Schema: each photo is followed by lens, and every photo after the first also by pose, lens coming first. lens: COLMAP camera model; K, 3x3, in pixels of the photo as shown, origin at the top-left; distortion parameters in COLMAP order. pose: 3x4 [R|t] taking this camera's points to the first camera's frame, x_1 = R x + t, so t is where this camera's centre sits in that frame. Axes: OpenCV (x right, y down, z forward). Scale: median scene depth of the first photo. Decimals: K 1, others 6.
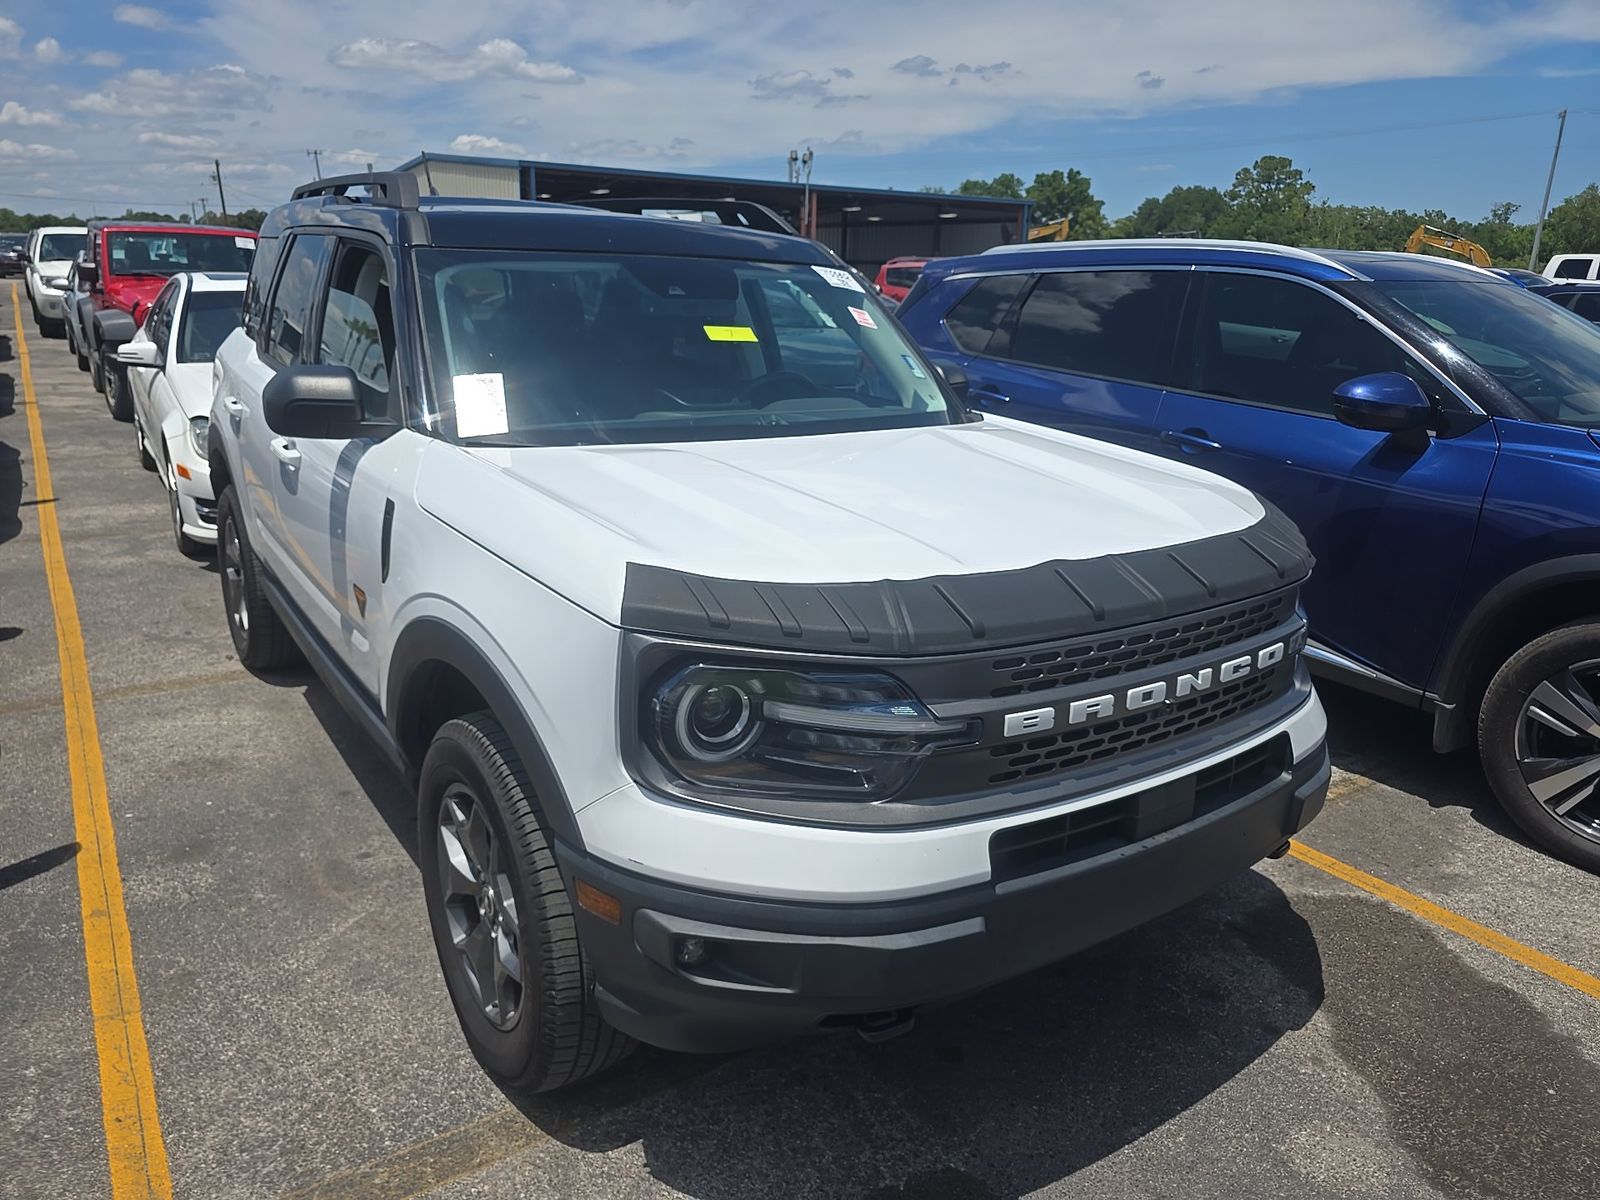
lens RADIAL K [[1088.9, 0, 808.5], [0, 1088.9, 604.0], [0, 0, 1]] dist [0.018792, -0.015354]
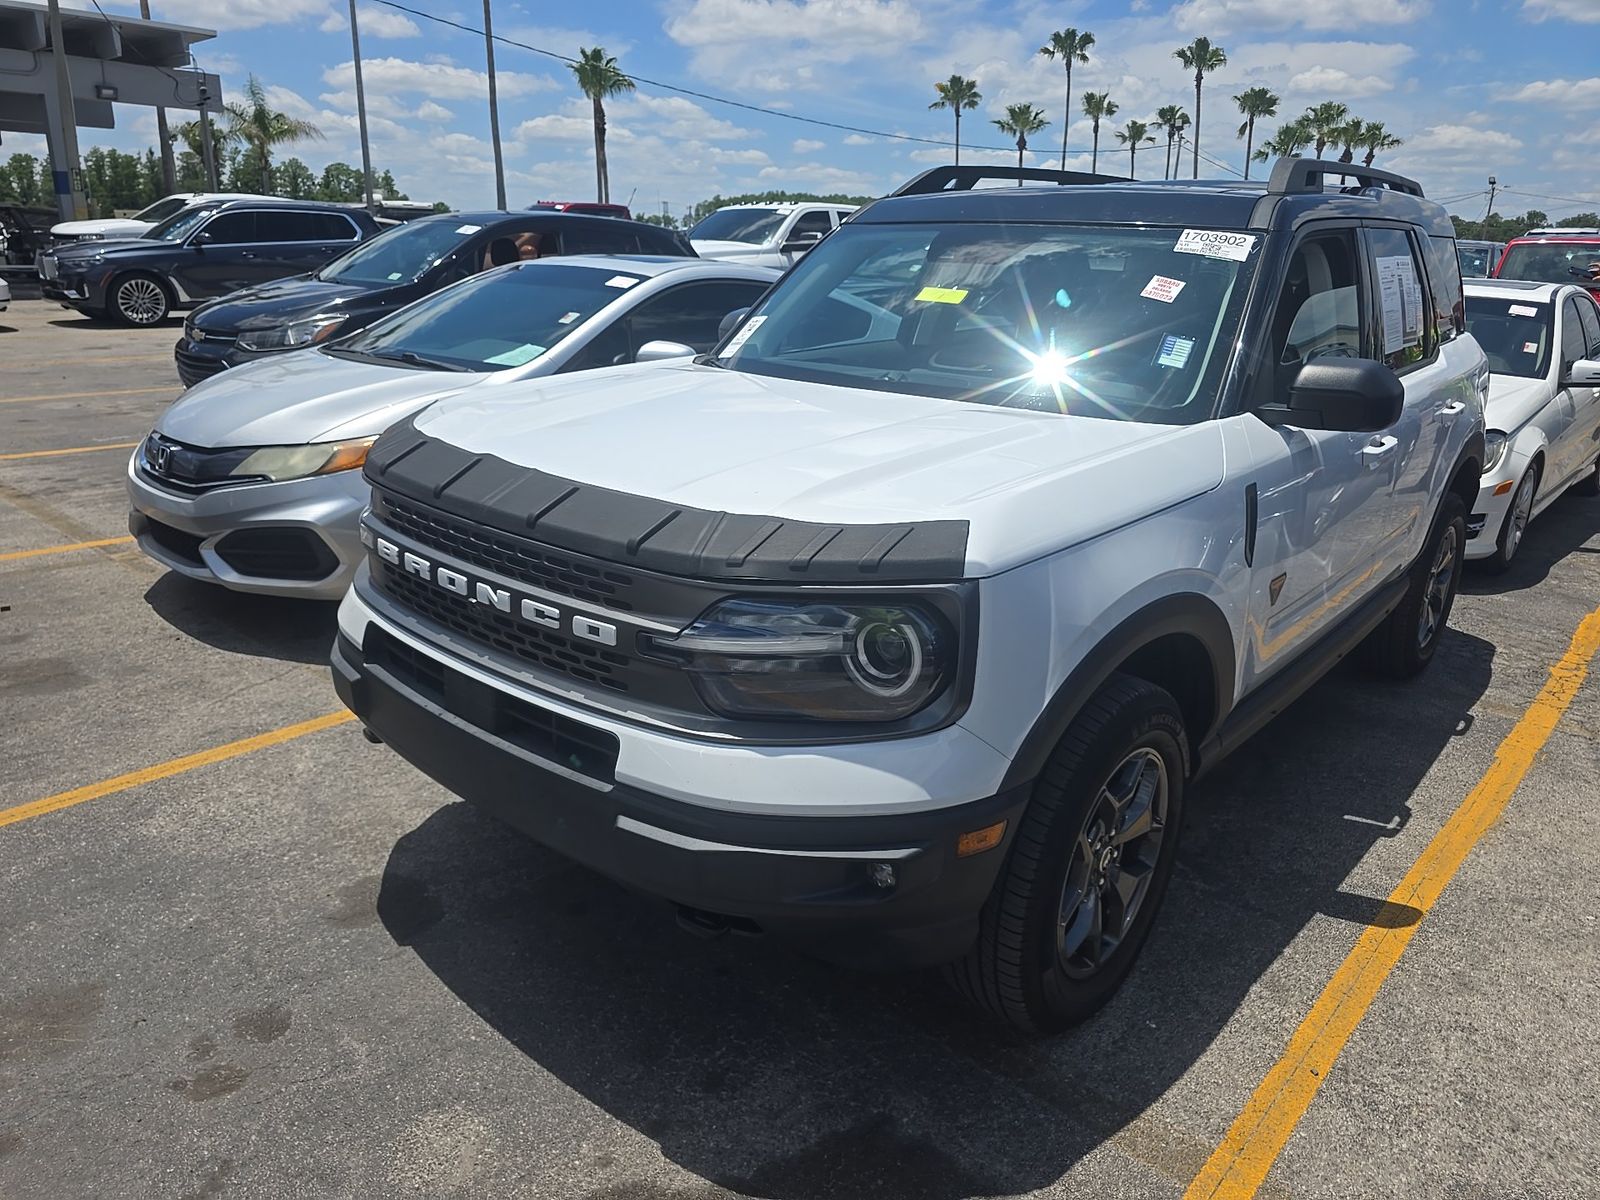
lens RADIAL K [[1088.9, 0, 810.7], [0, 1088.9, 598.7], [0, 0, 1]] dist [0.018792, -0.015354]
pose [[0.236859, 0.266594, -0.934251, 1.244863], [-0.293911, 0.936219, 0.192641, -0.191493], [0.926021, 0.228958, 0.300107, 0.867985]]
